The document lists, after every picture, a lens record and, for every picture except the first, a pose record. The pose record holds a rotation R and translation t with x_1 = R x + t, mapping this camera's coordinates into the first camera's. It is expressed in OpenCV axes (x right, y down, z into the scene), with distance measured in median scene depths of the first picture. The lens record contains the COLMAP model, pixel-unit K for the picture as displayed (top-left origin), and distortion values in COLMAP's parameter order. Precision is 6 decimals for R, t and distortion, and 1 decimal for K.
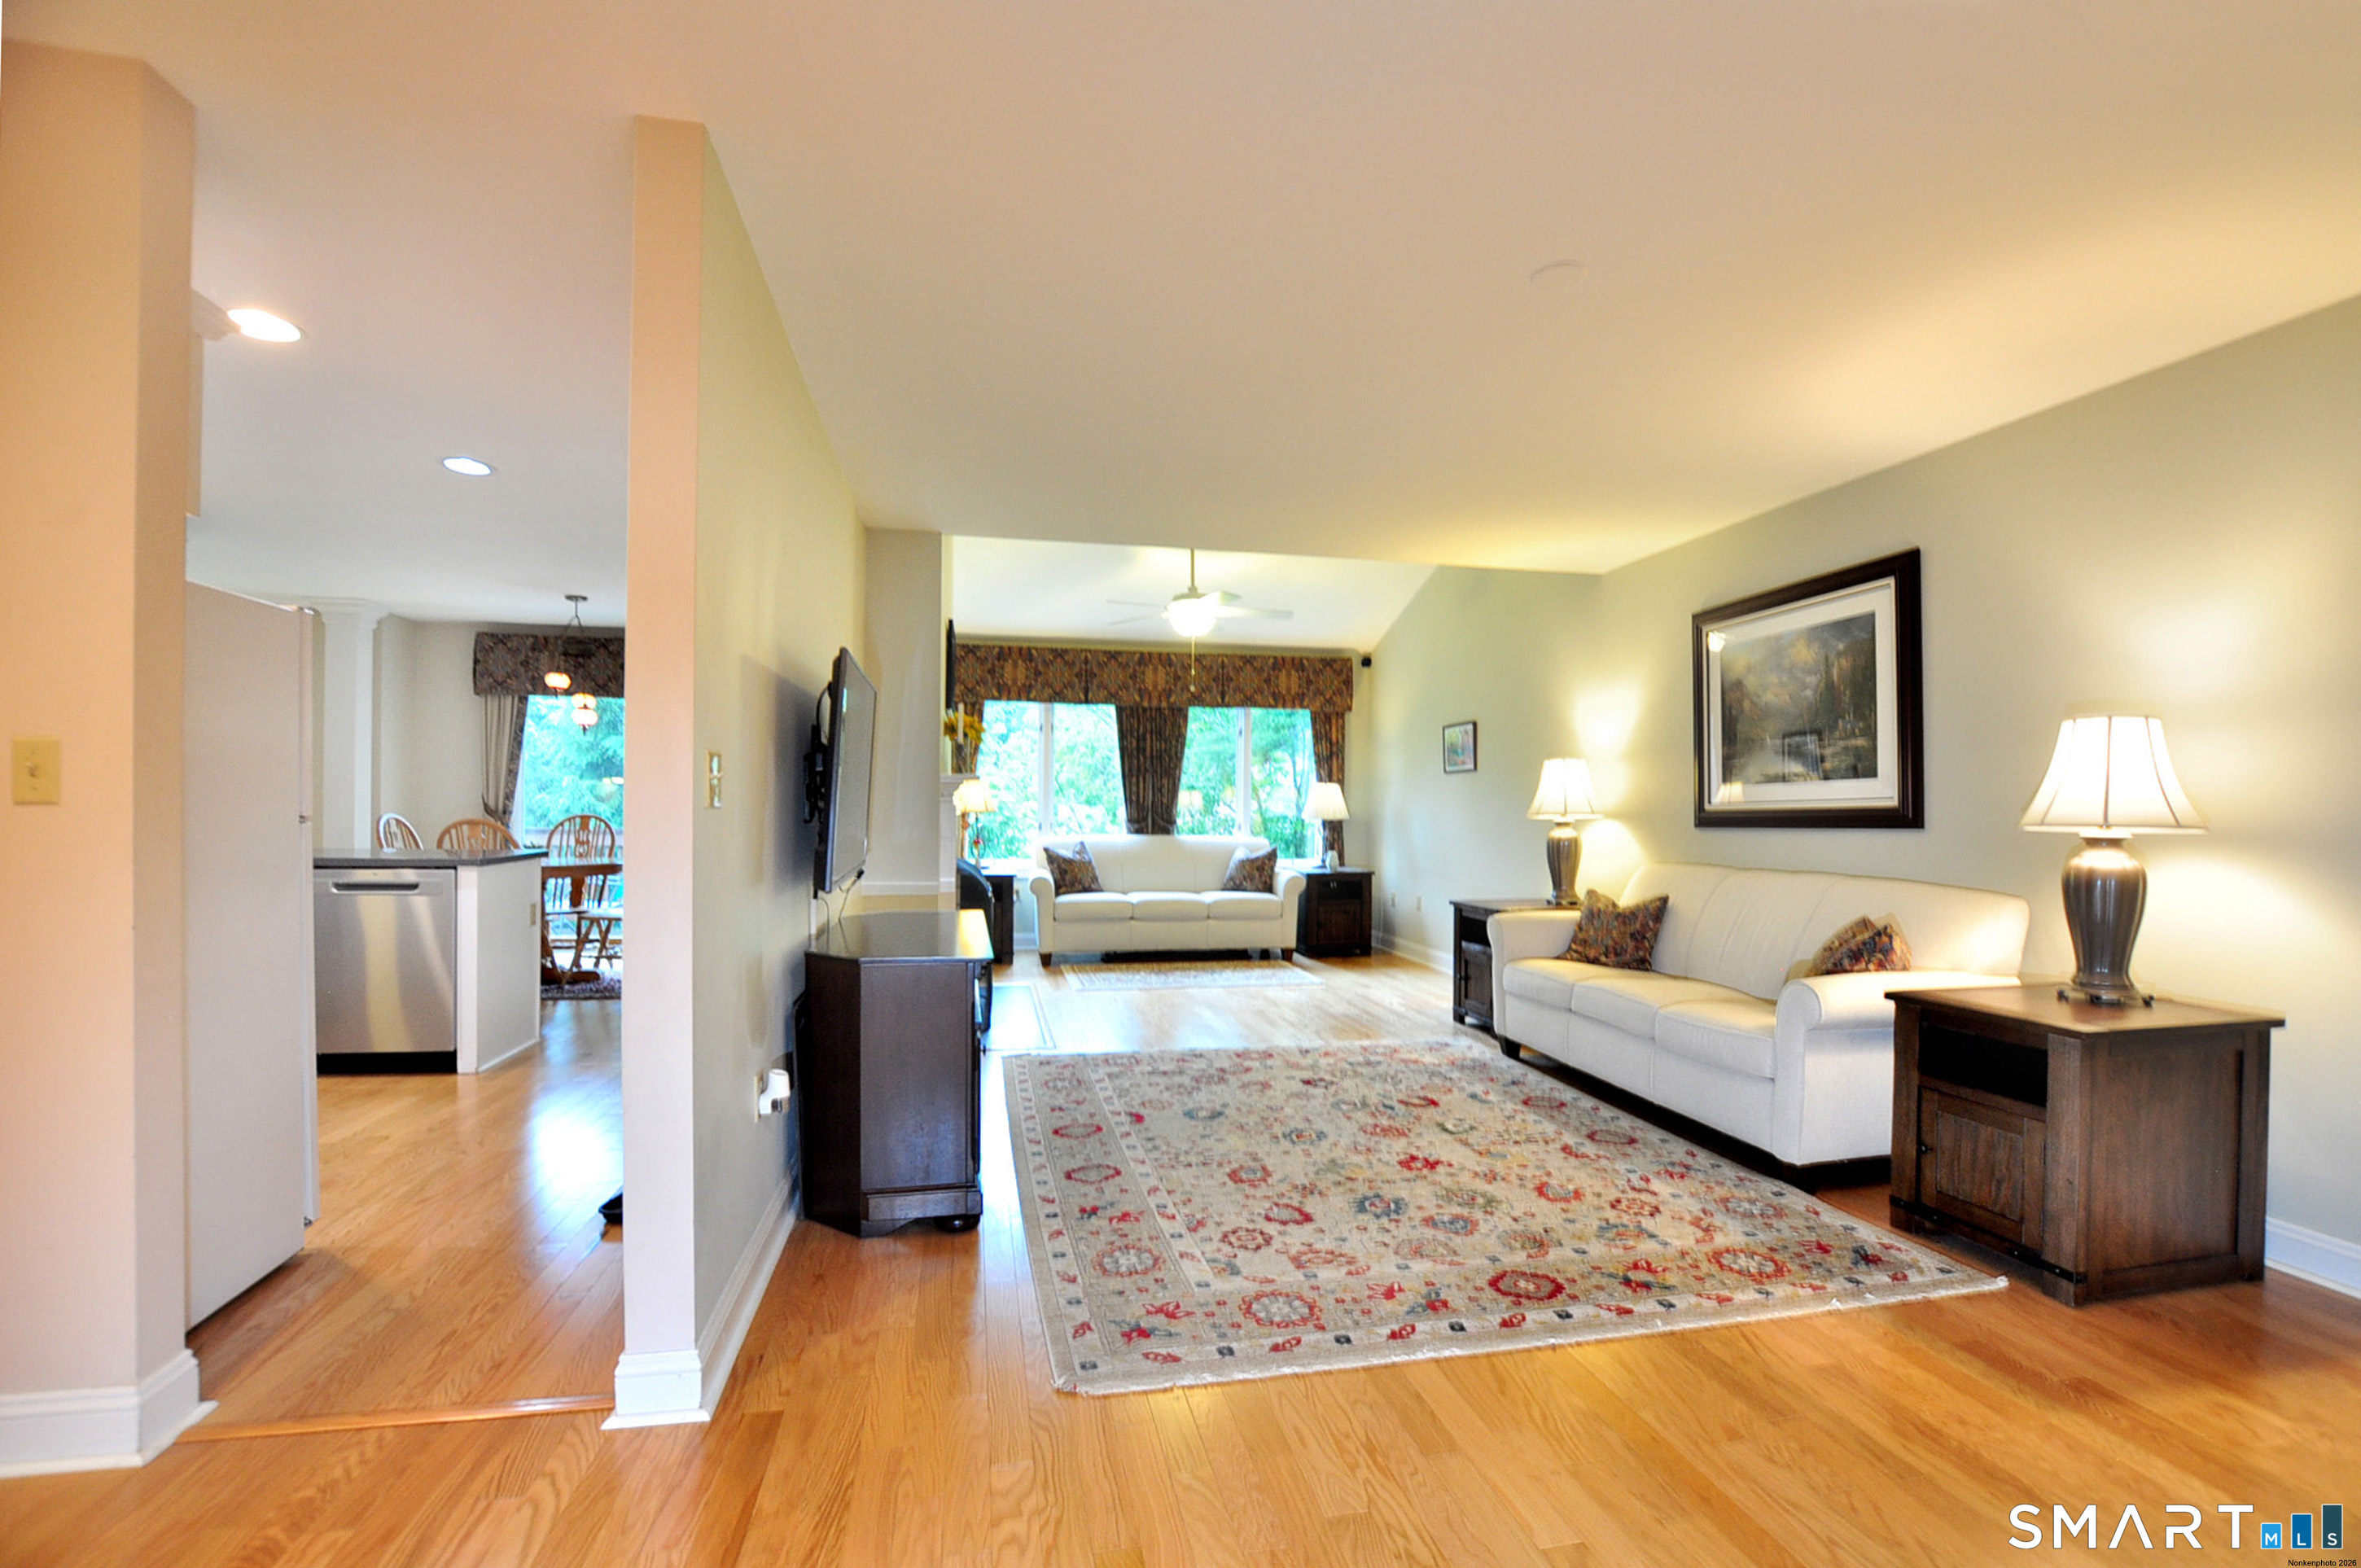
lens RADIAL K [[1050.0, 0, 1195.4], [0, 1050.0, 816.4], [0, 0, 1]] dist [-0.019497, 0.000132]
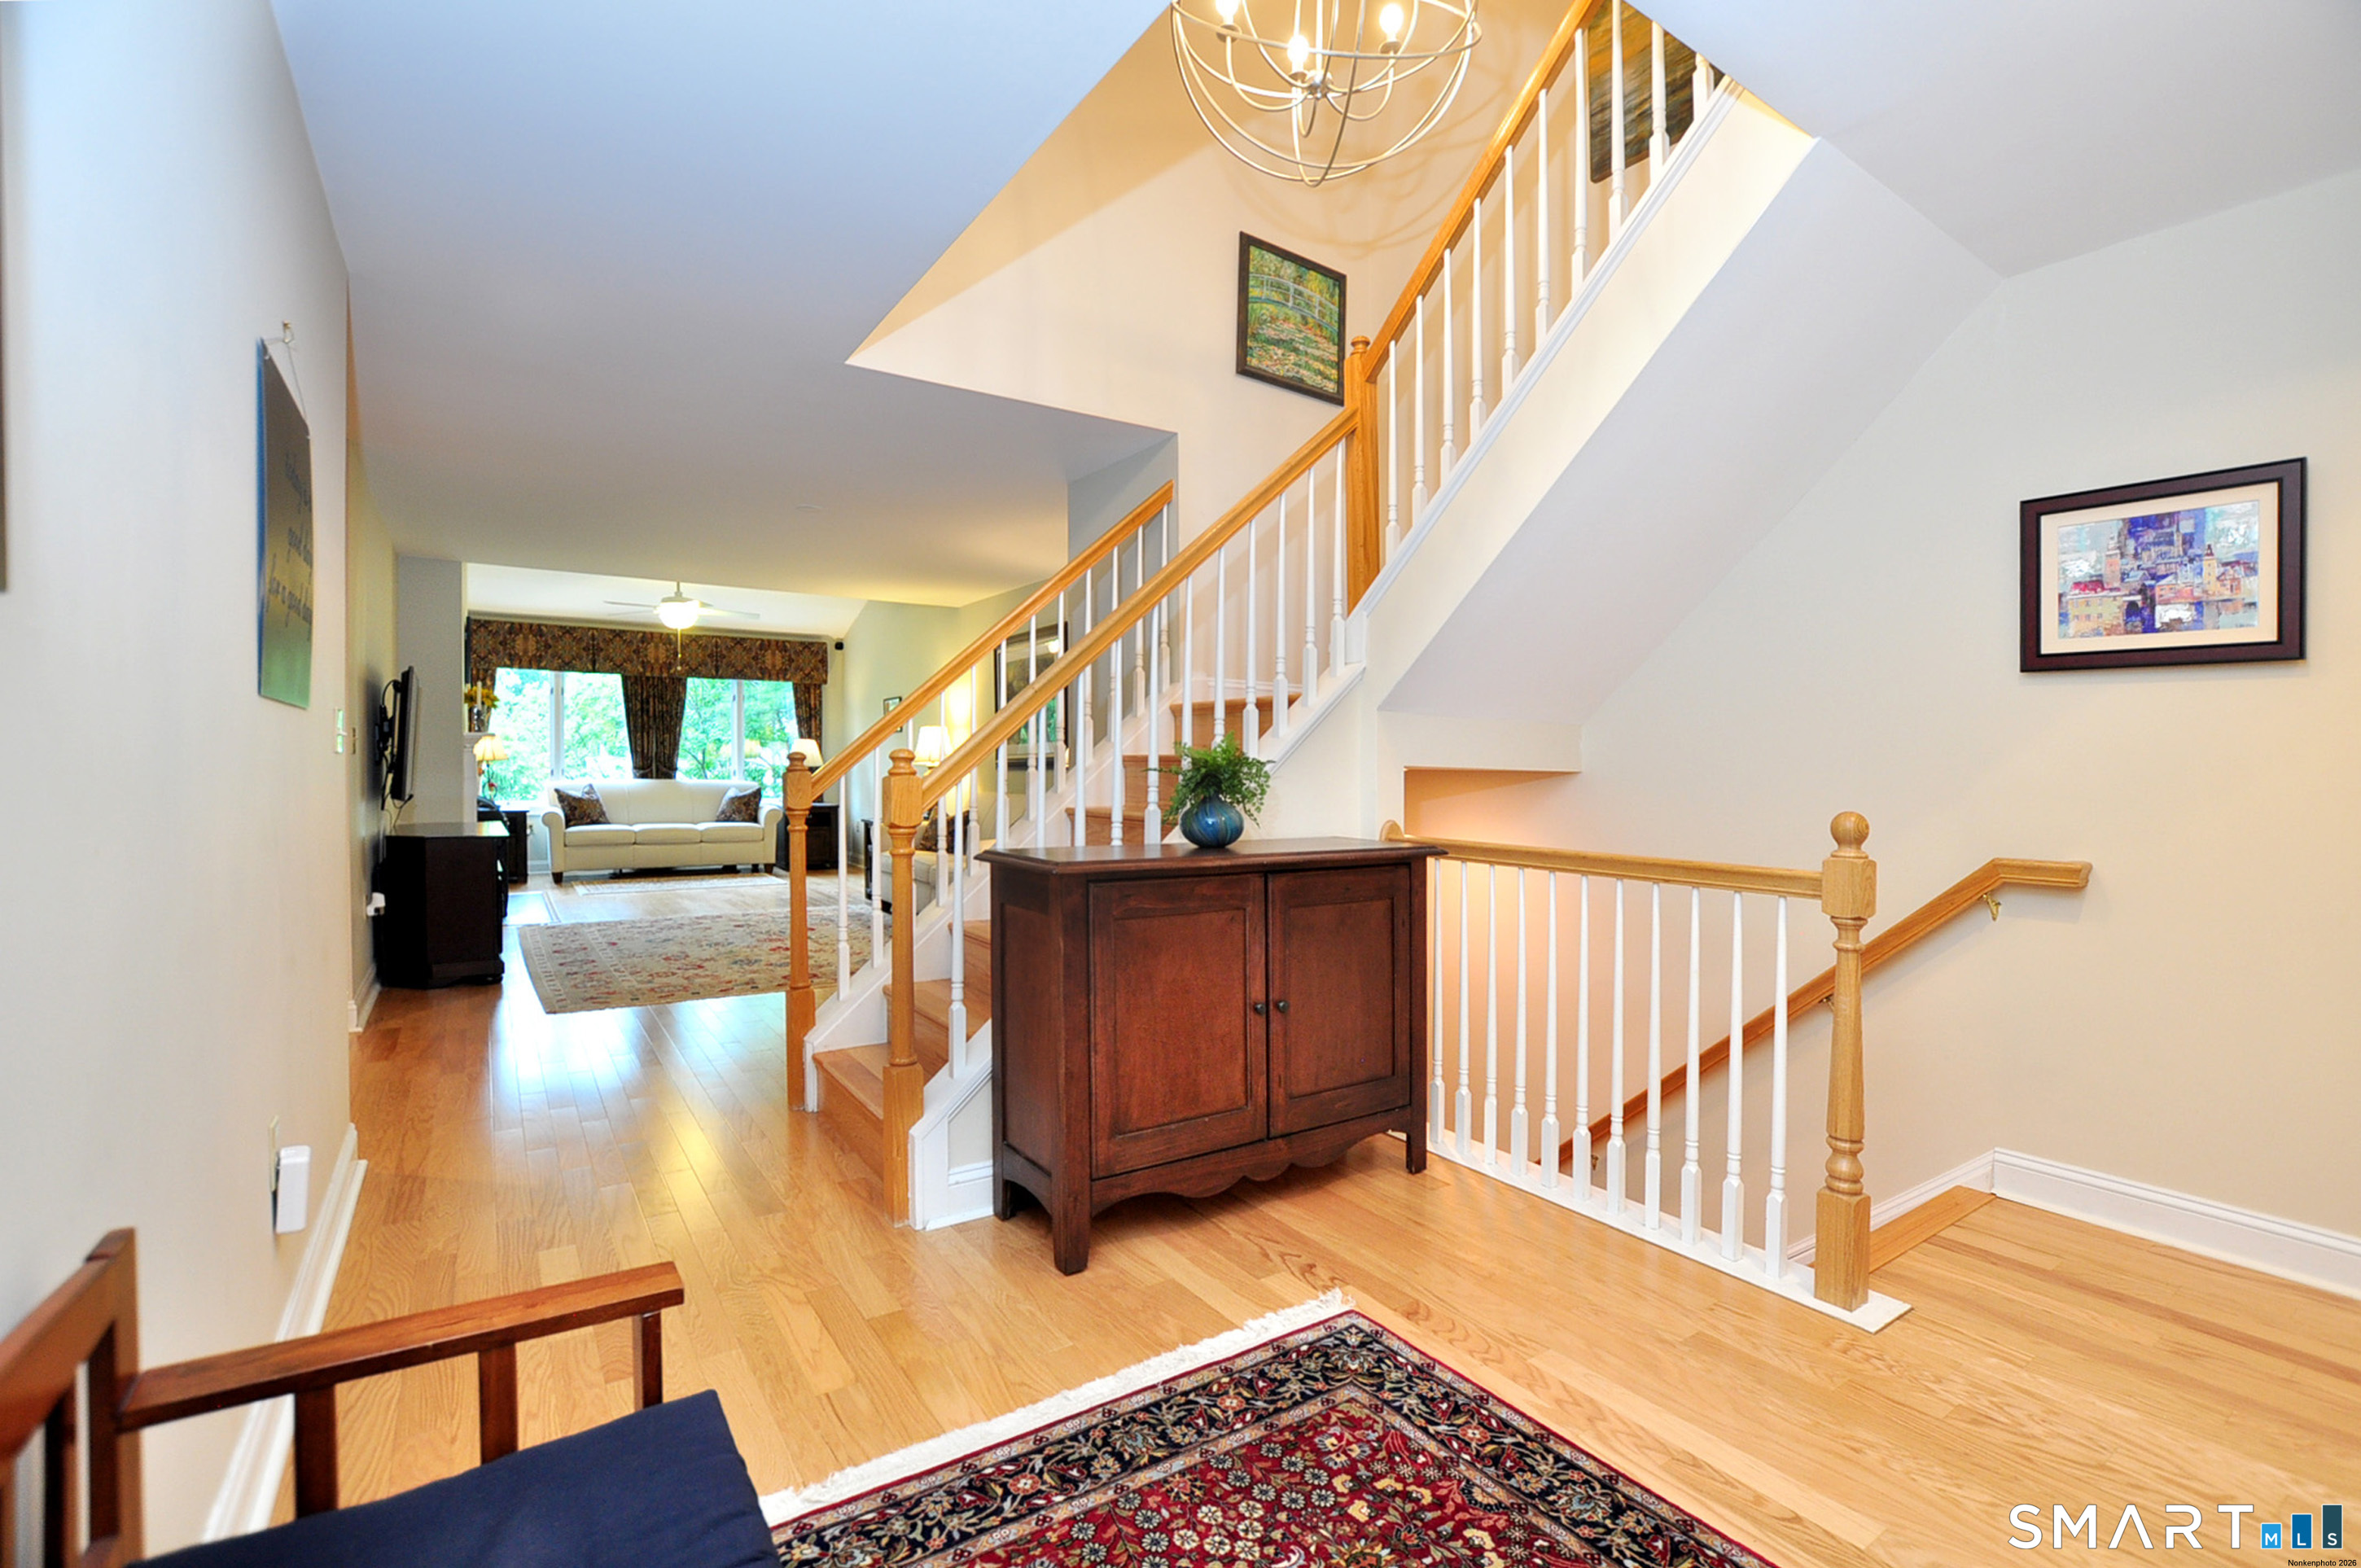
lens RADIAL K [[1039.6, 0, 1209.9], [0, 1039.6, 791.2], [0, 0, 1]] dist [-0.016031, 0.000227]
pose [[0.917770, -0.010763, 0.396967, 0.139779], [0.001636, 0.999727, 0.023324, 0.008580], [-0.397110, -0.020757, 0.917536, -0.733955]]
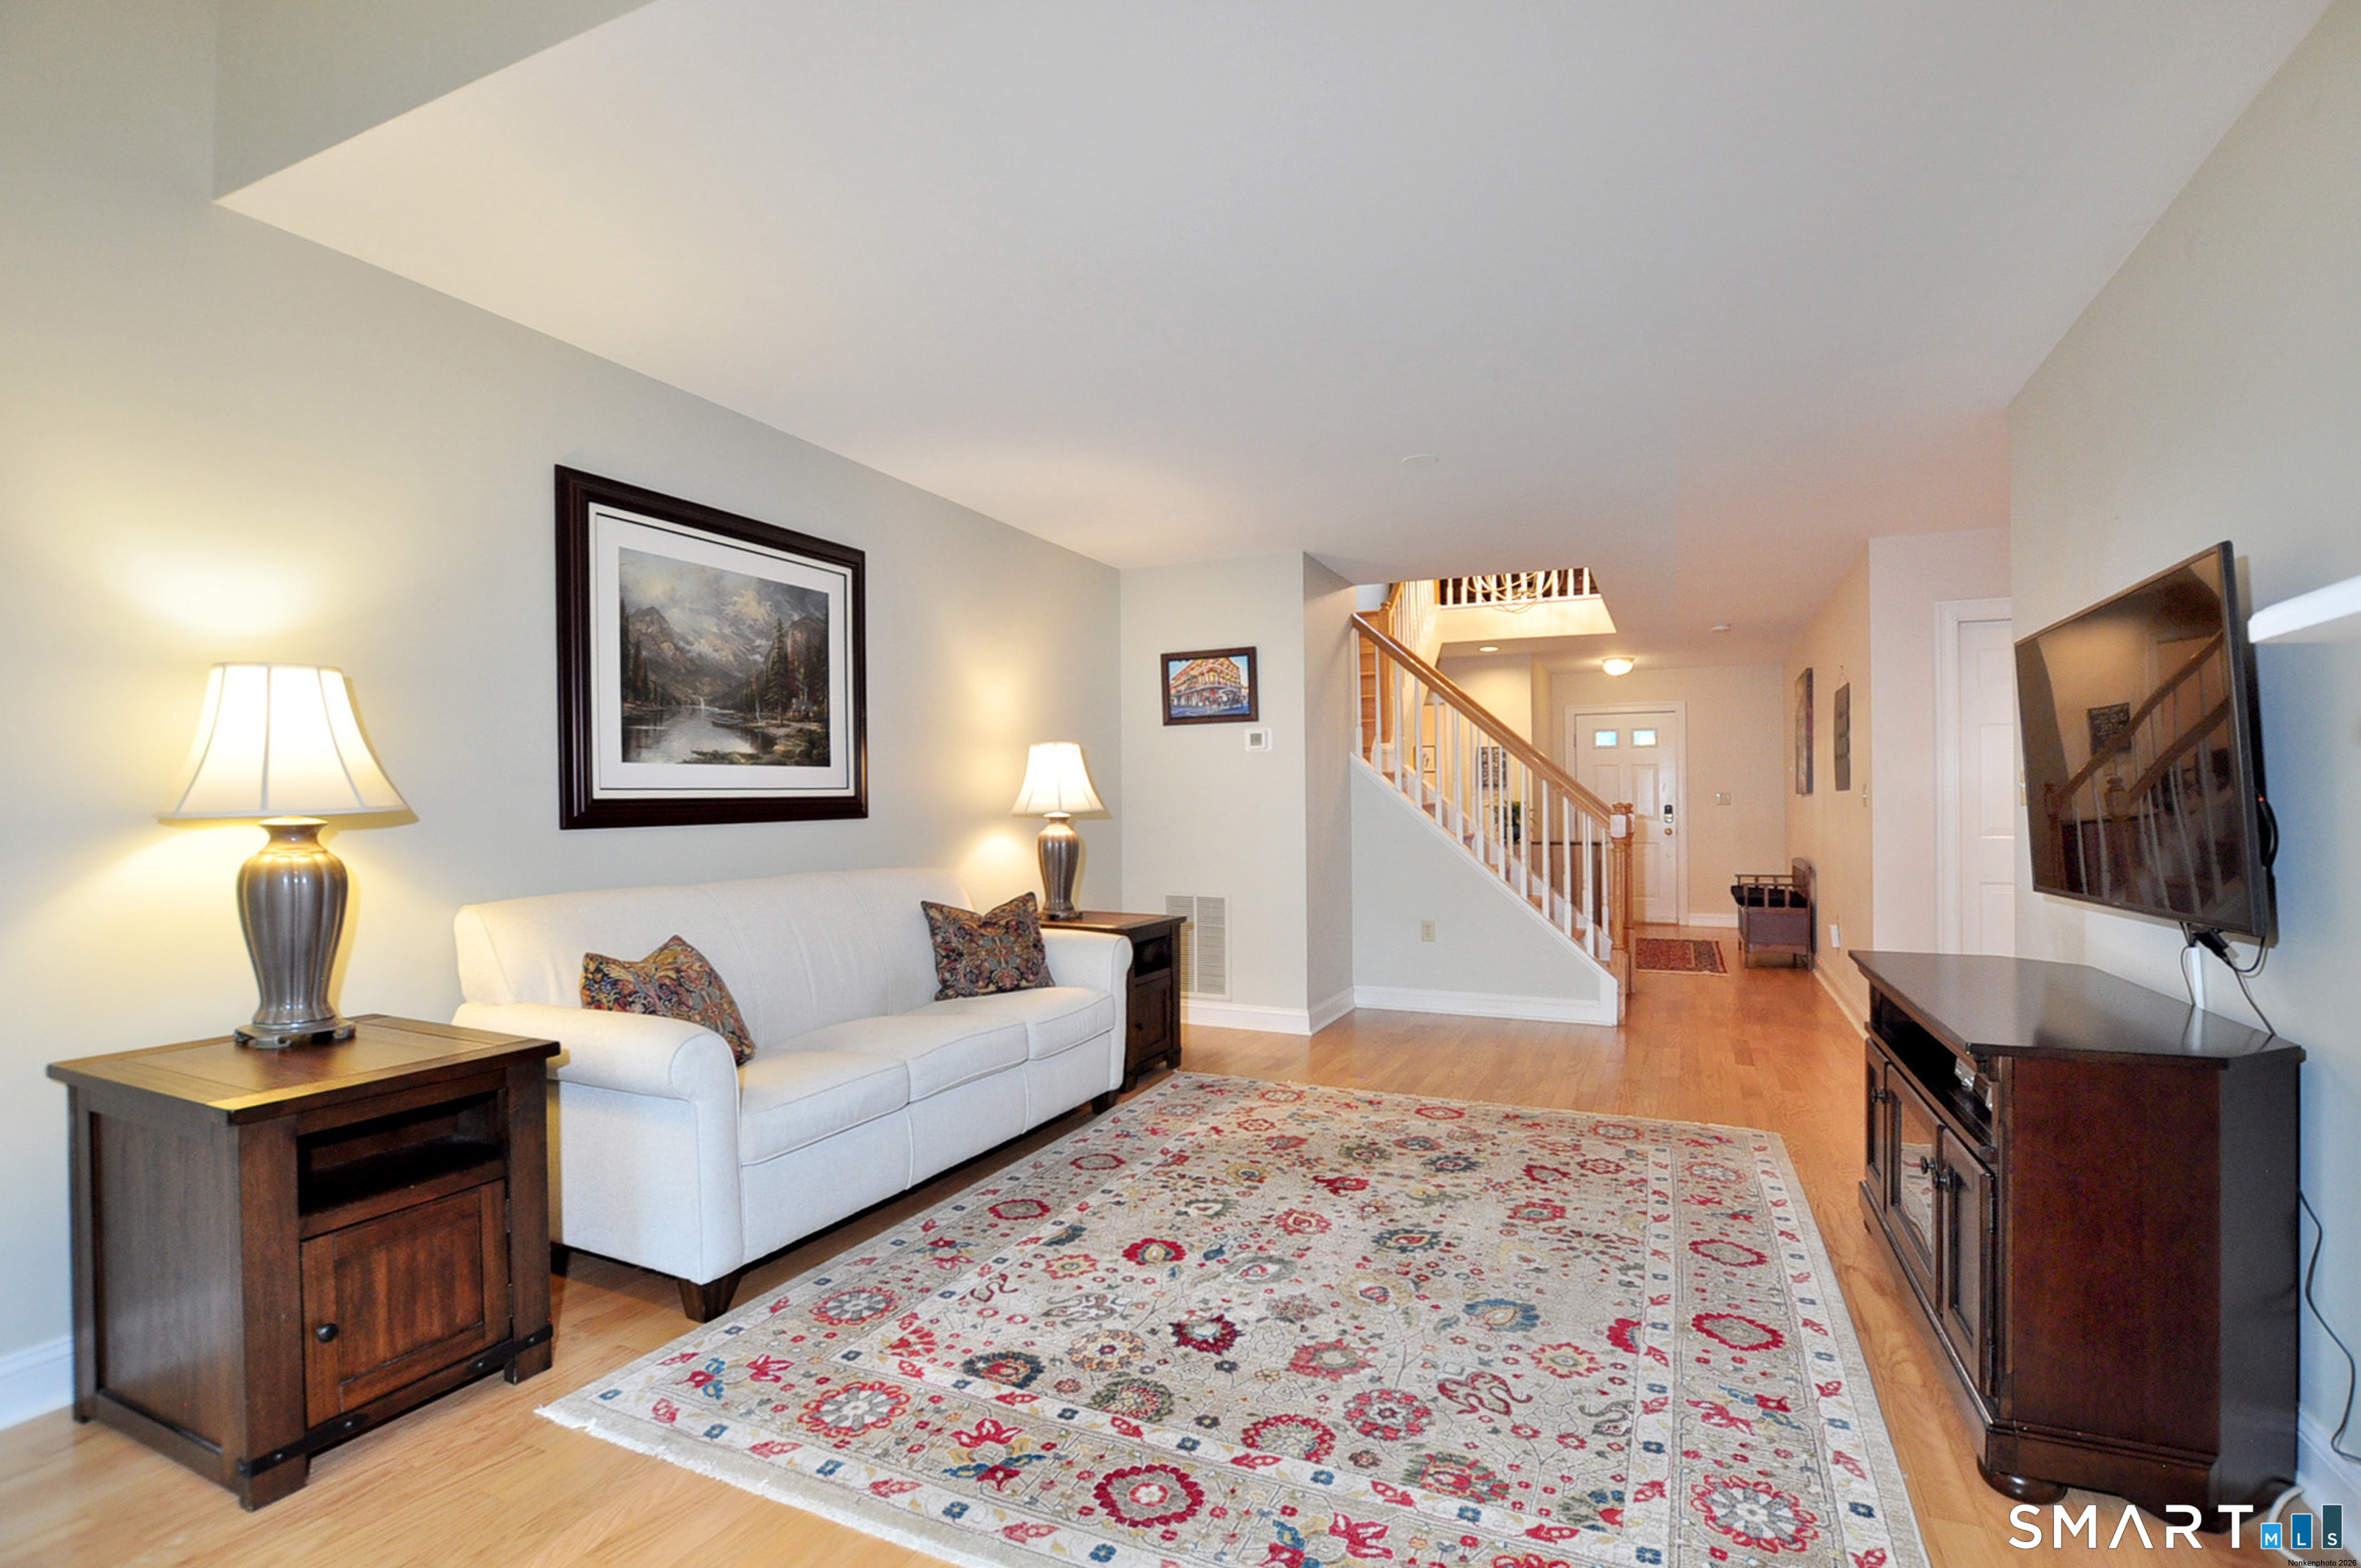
lens RADIAL K [[1081.0, 0, 1206.1], [0, 1081.0, 782.8], [0, 0, 1]] dist [-0.030208, 0.000051]
pose [[-0.811244, 0.005200, 0.584685, -0.180856], [-0.001817, 0.999933, -0.011414, -0.009318], [-0.584705, -0.010322, -0.811180, 1.353943]]
